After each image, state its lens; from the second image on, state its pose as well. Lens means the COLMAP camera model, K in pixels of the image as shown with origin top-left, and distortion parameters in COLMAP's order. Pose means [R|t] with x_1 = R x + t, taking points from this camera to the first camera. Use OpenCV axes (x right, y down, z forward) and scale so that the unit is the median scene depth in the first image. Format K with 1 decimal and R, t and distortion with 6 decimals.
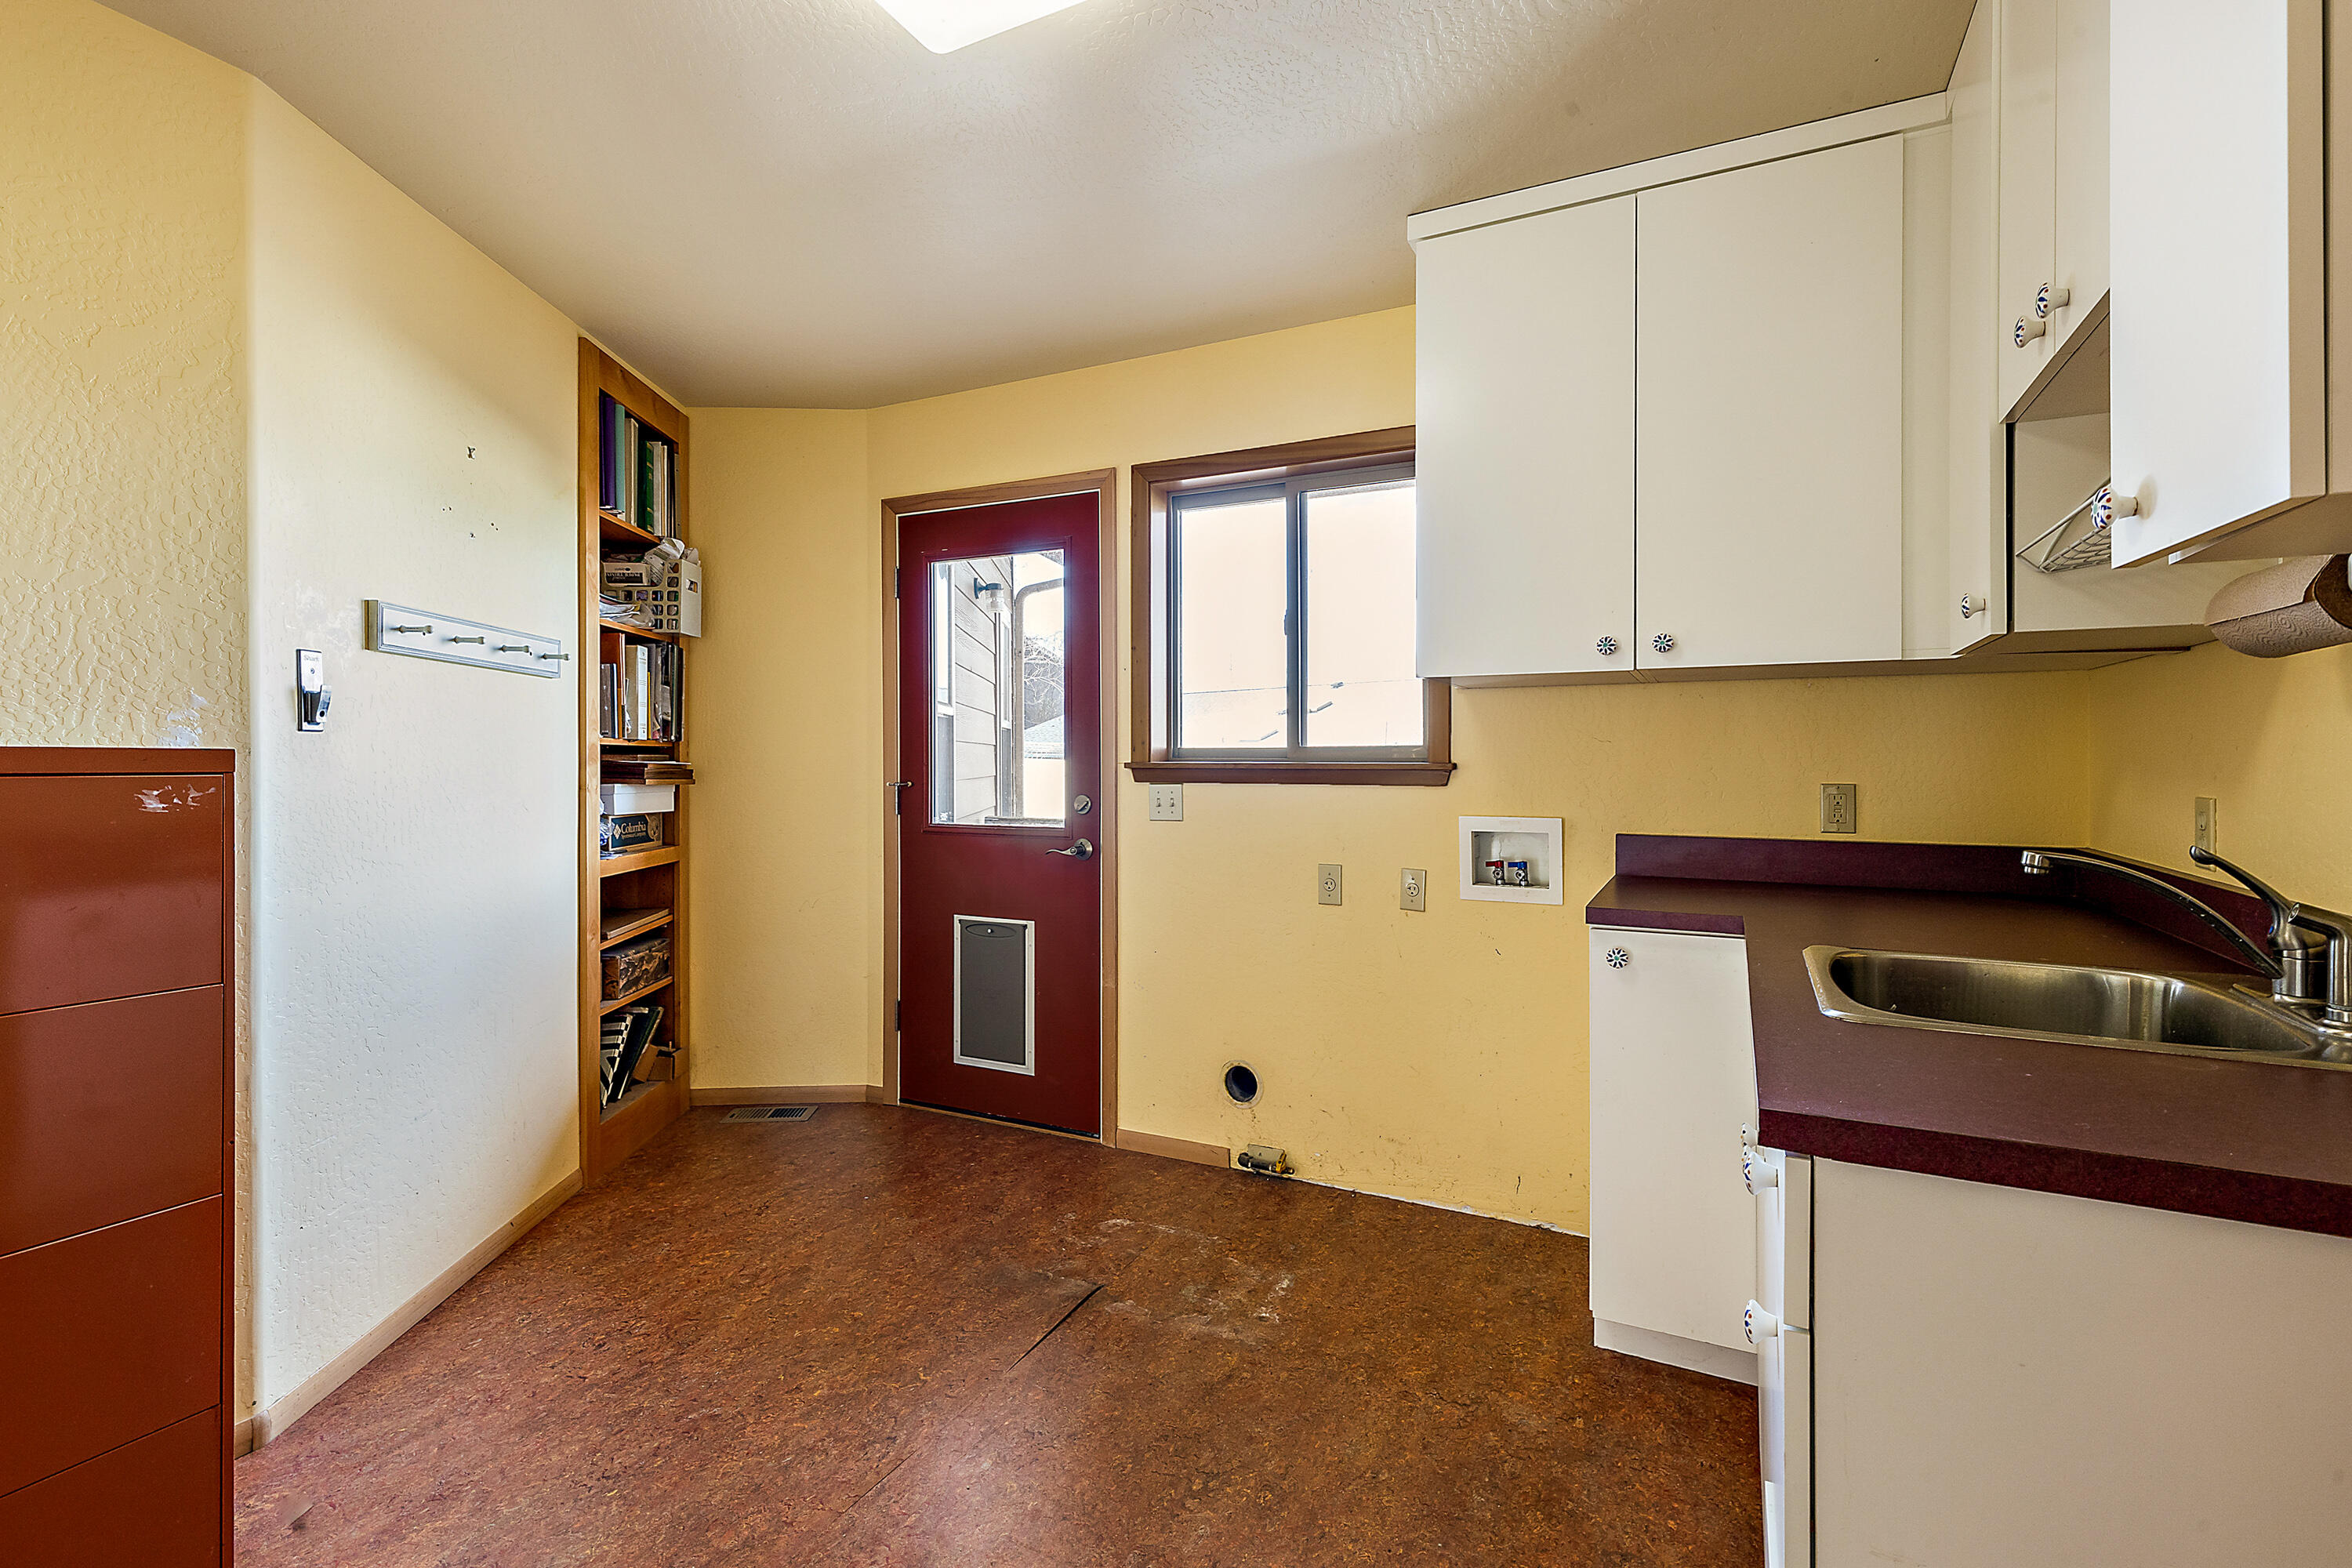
lens RADIAL K [[1067.0, 0, 1180.3], [0, 1067.0, 756.1], [0, 0, 1]] dist [0.009097, -0.000128]
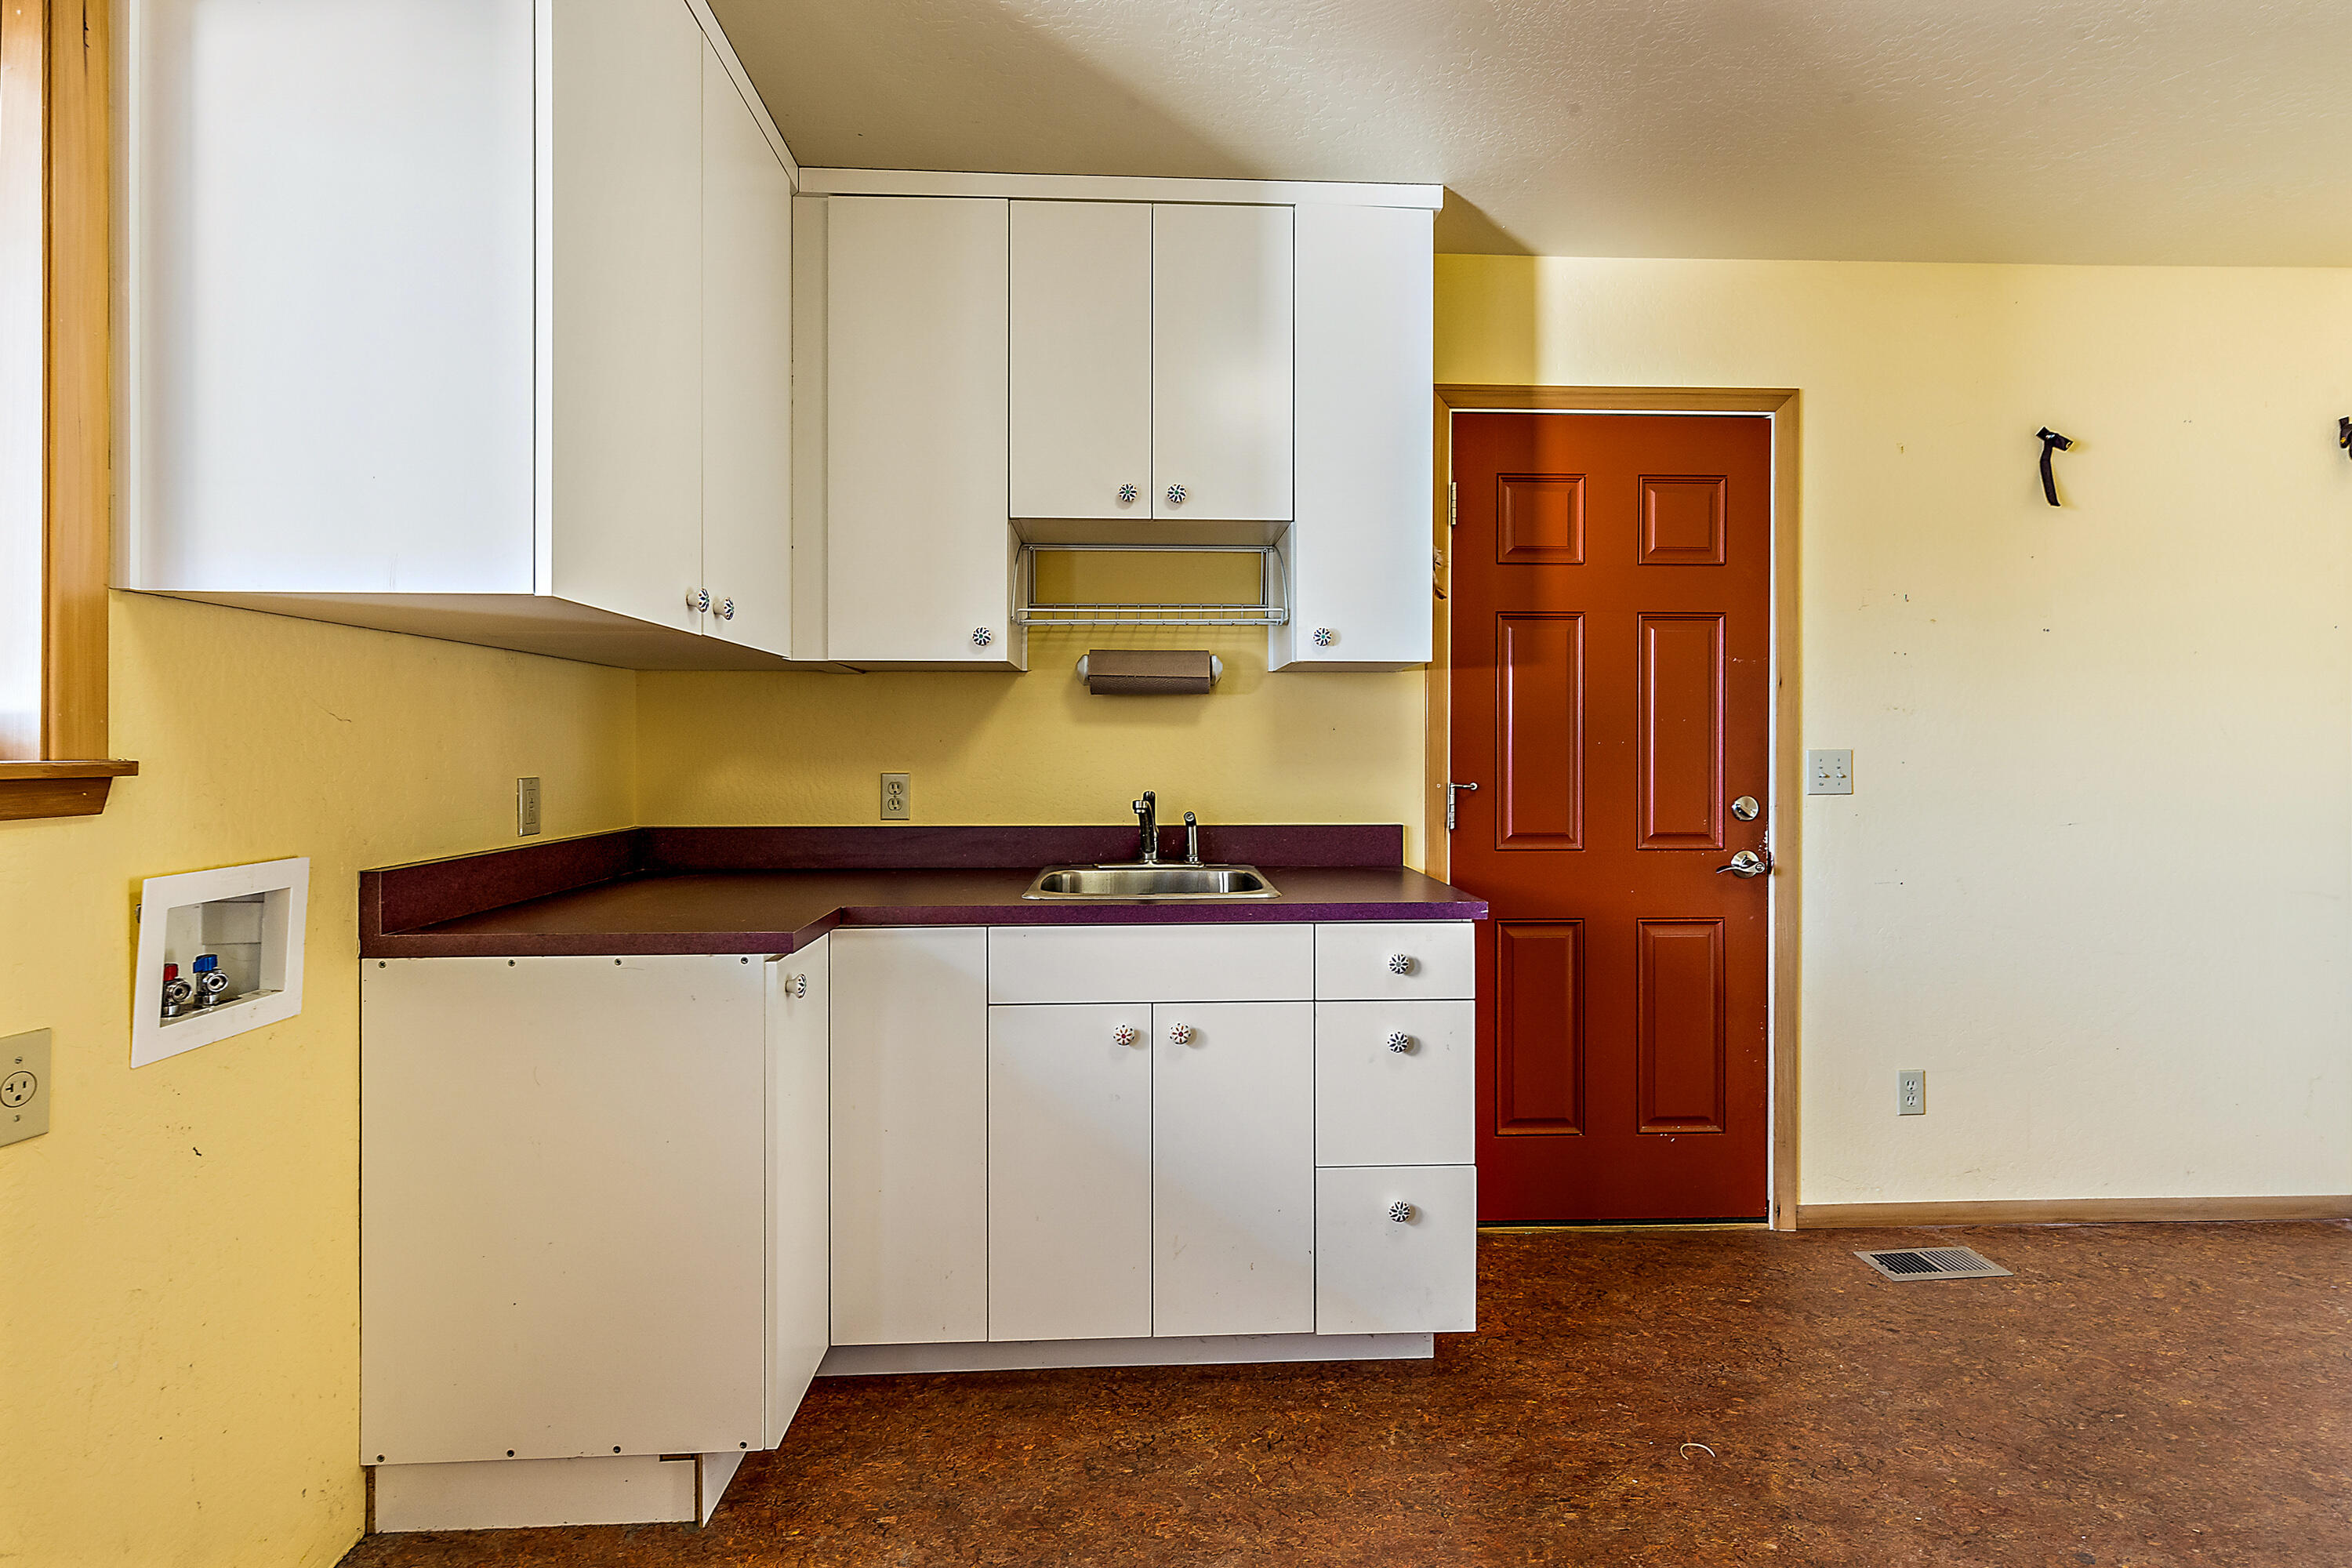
lens RADIAL K [[1067.0, 0, 1180.3], [0, 1067.0, 756.1], [0, 0, 1]] dist [0.009097, -0.000128]
pose [[-0.502782, -0.008292, 0.864373, -0.479518], [0.000522, 0.999951, 0.009896, -0.000268], [-0.864413, 0.005427, -0.502753, 1.209616]]
